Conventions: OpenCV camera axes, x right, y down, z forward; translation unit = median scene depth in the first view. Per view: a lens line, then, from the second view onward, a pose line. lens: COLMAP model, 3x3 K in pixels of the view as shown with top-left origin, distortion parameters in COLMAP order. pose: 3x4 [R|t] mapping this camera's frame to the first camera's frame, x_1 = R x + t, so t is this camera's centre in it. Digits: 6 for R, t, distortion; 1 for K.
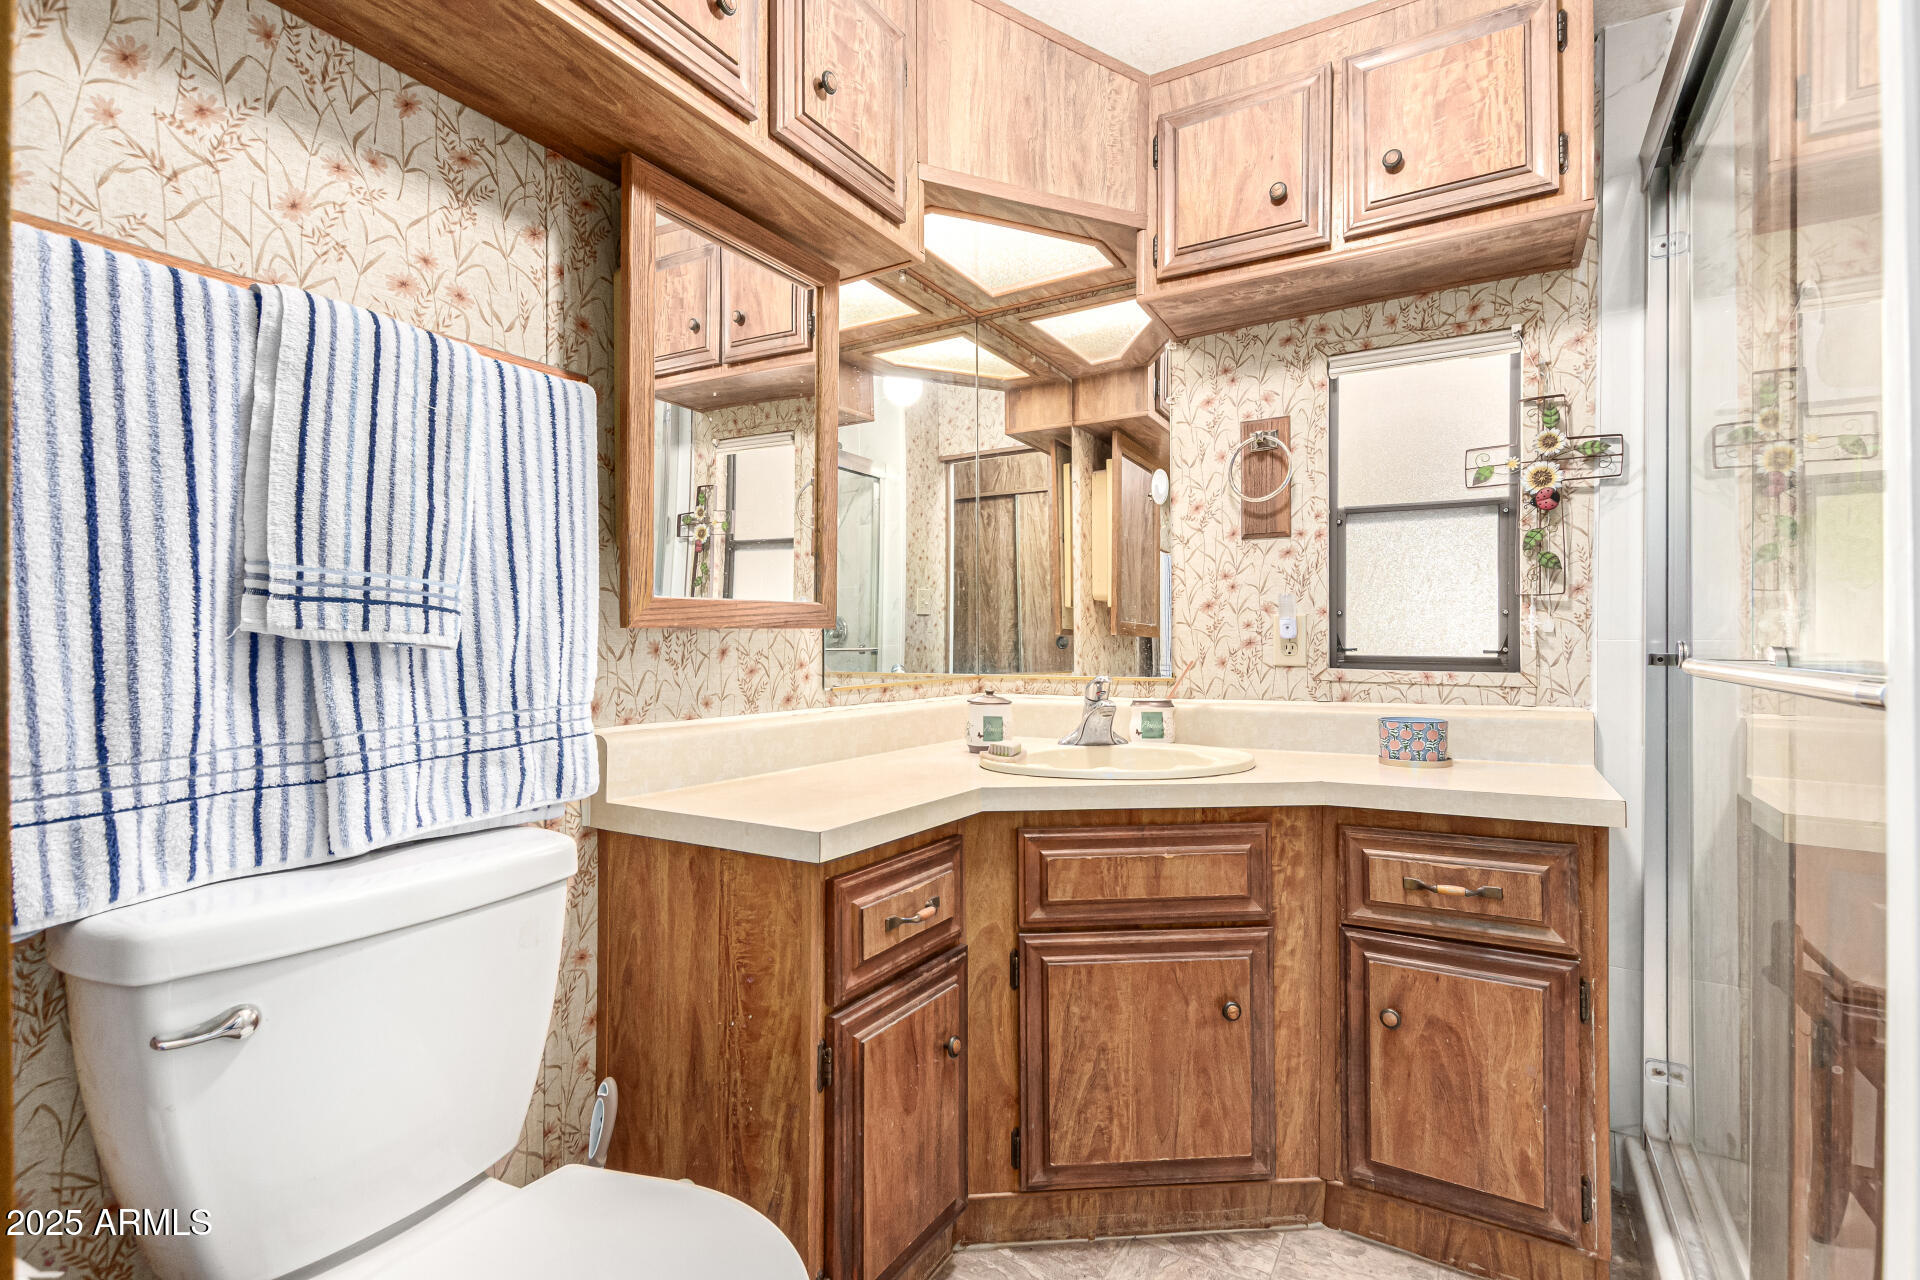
lens RADIAL K [[878.3, 0, 999.6], [0, 878.3, 635.2], [0, 0, 1]] dist [0.008315, -0.004083]
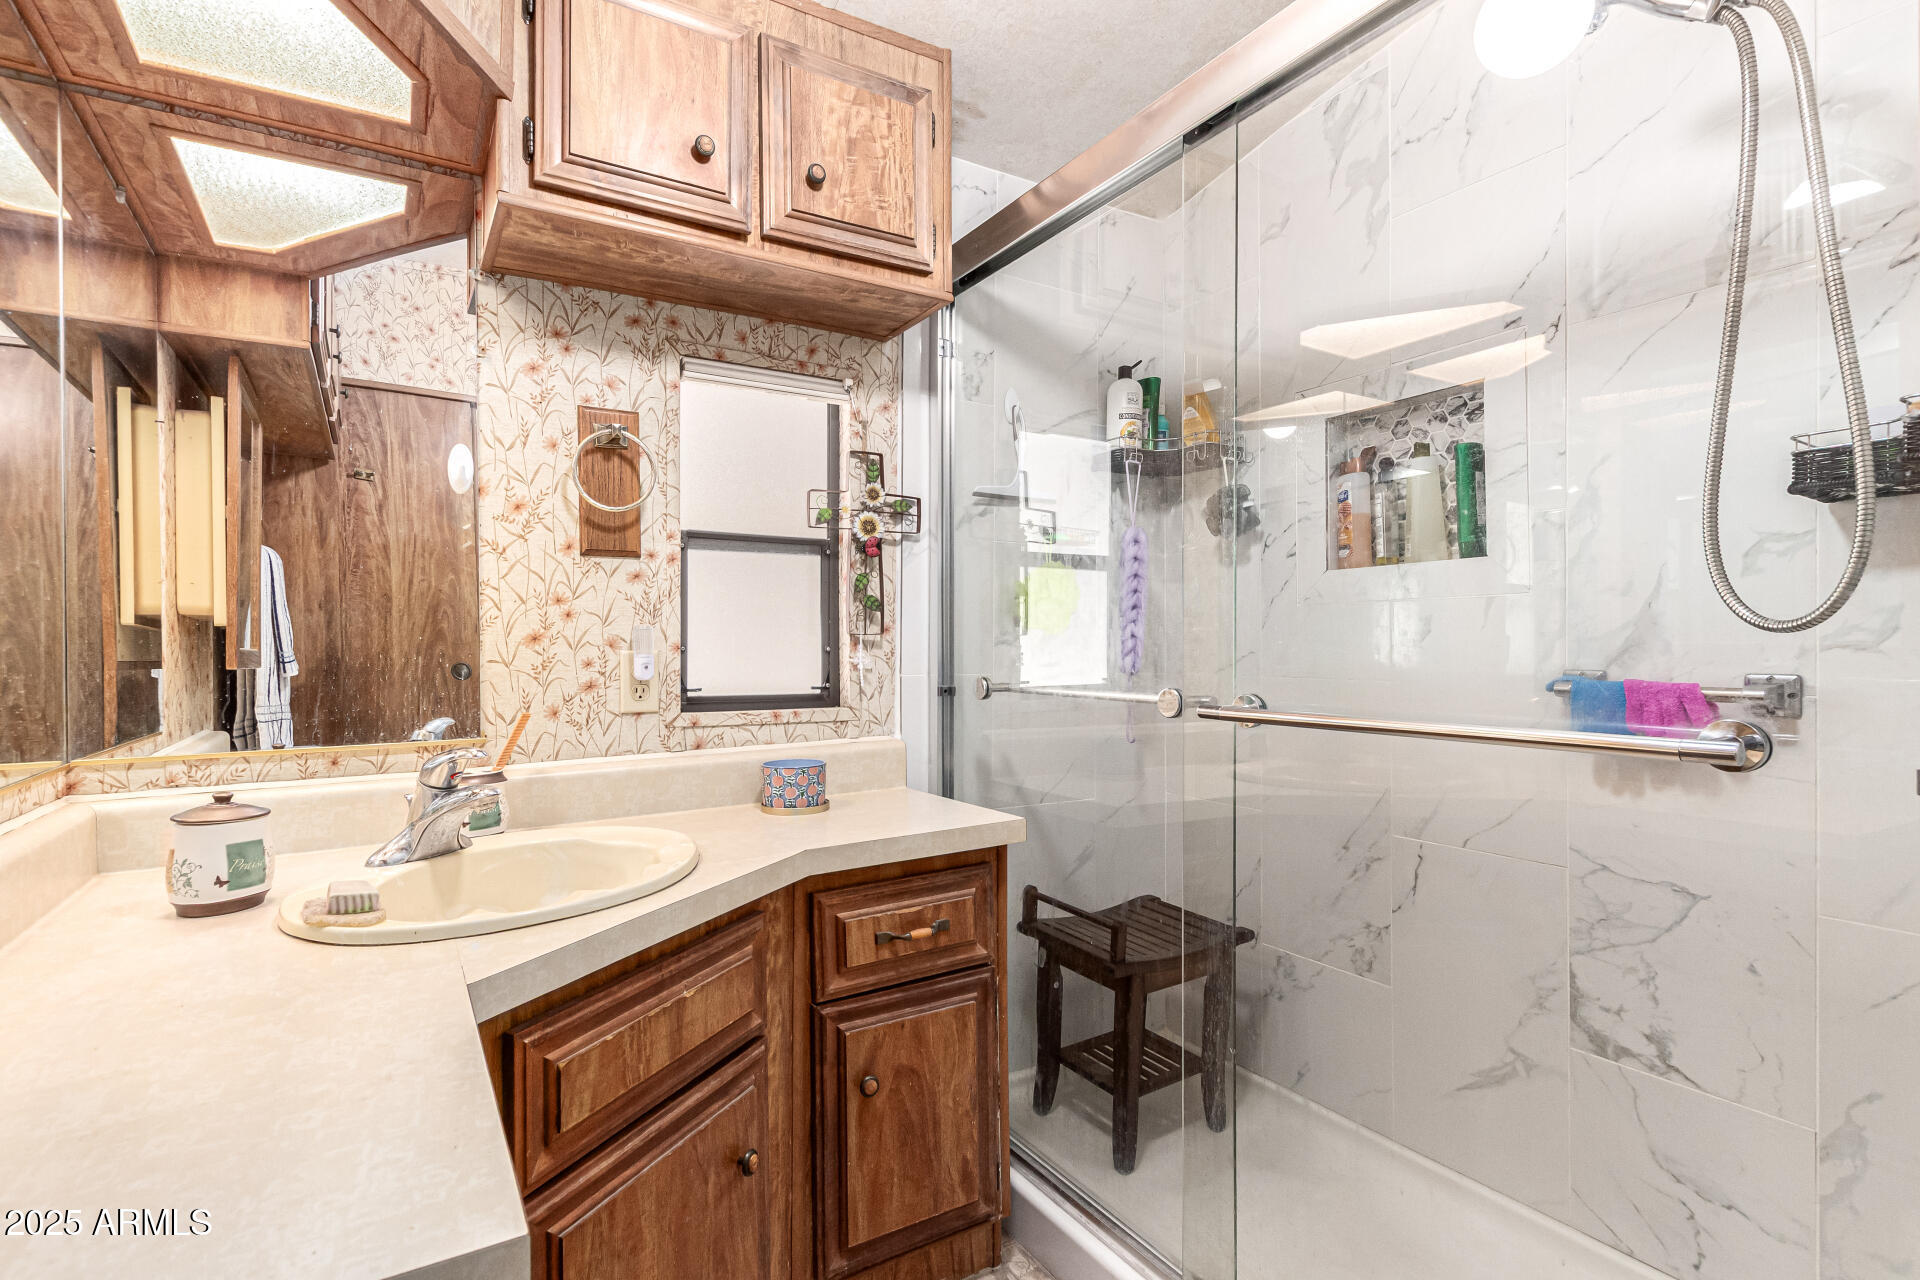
lens RADIAL K [[878.3, 0, 958.1], [0, 878.3, 649.7], [0, 0, 1]] dist [0.008315, -0.004083]
pose [[0.515225, -0.001297, 0.857054, -0.244867], [-0.000257, 0.999999, 0.001667, -0.027925], [-0.857055, -0.001079, 0.515224, 0.330620]]
